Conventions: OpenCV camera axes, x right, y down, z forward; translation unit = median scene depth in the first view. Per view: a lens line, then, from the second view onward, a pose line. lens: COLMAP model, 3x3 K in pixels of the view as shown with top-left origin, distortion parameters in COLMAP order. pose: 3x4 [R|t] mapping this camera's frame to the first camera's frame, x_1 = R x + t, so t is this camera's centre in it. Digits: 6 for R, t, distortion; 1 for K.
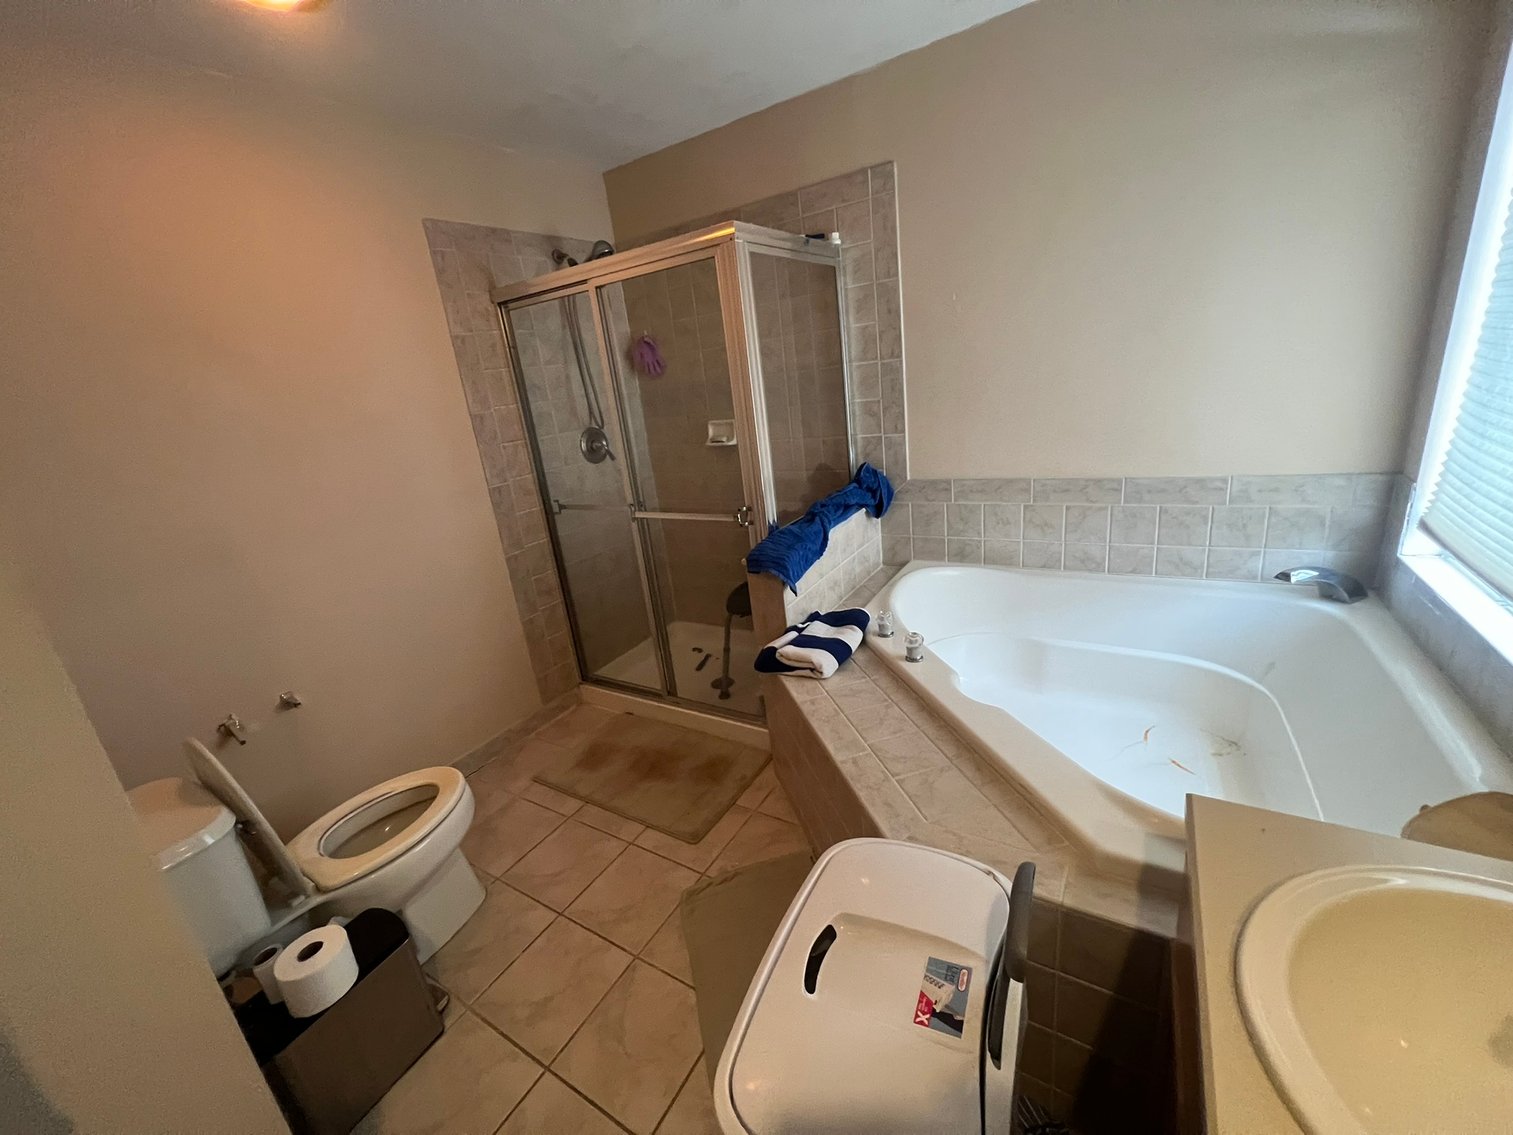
lens RADIAL K [[606.3, 0, 756.6], [0, 606.3, 563.3], [0, 0, 1]] dist [-0.000146, 0.000372]
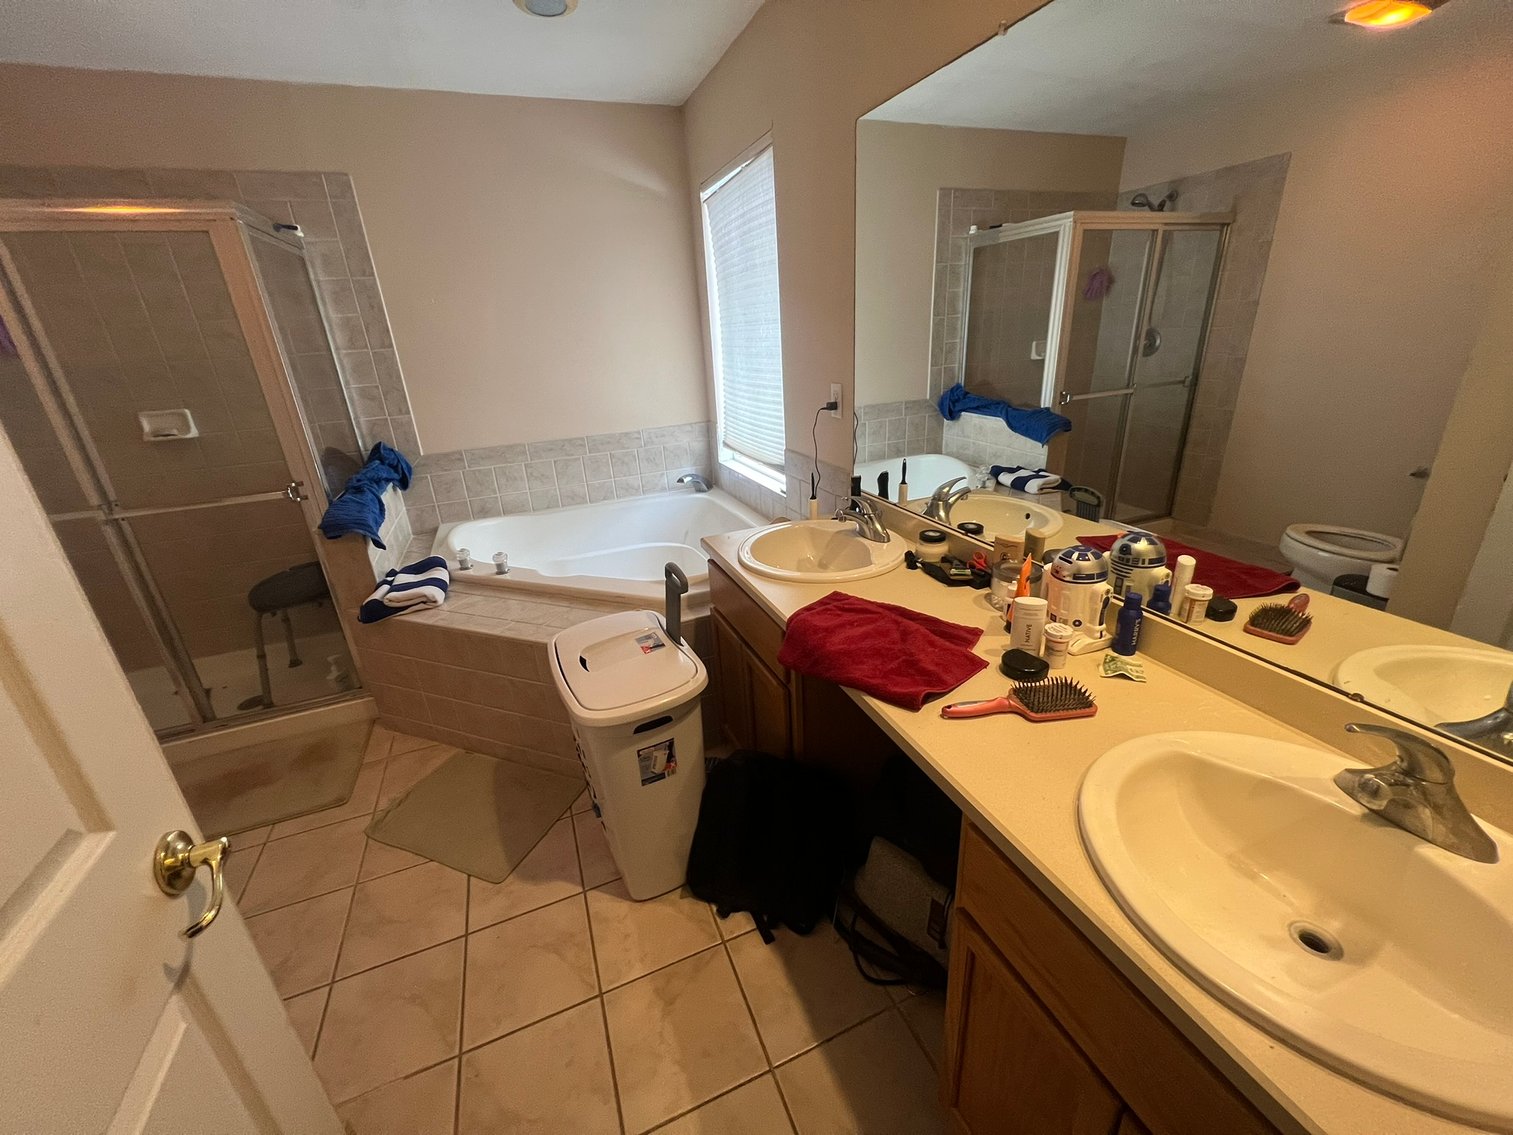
lens RADIAL K [[606.3, 0, 756.3], [0, 606.3, 563.1], [0, 0, 1]] dist [-0.000146, 0.000372]
pose [[0.594030, -0.214039, 0.775445, -0.372370], [0.232020, 0.968575, 0.089608, 0.126313], [-0.770257, 0.126689, 0.625024, -0.220719]]
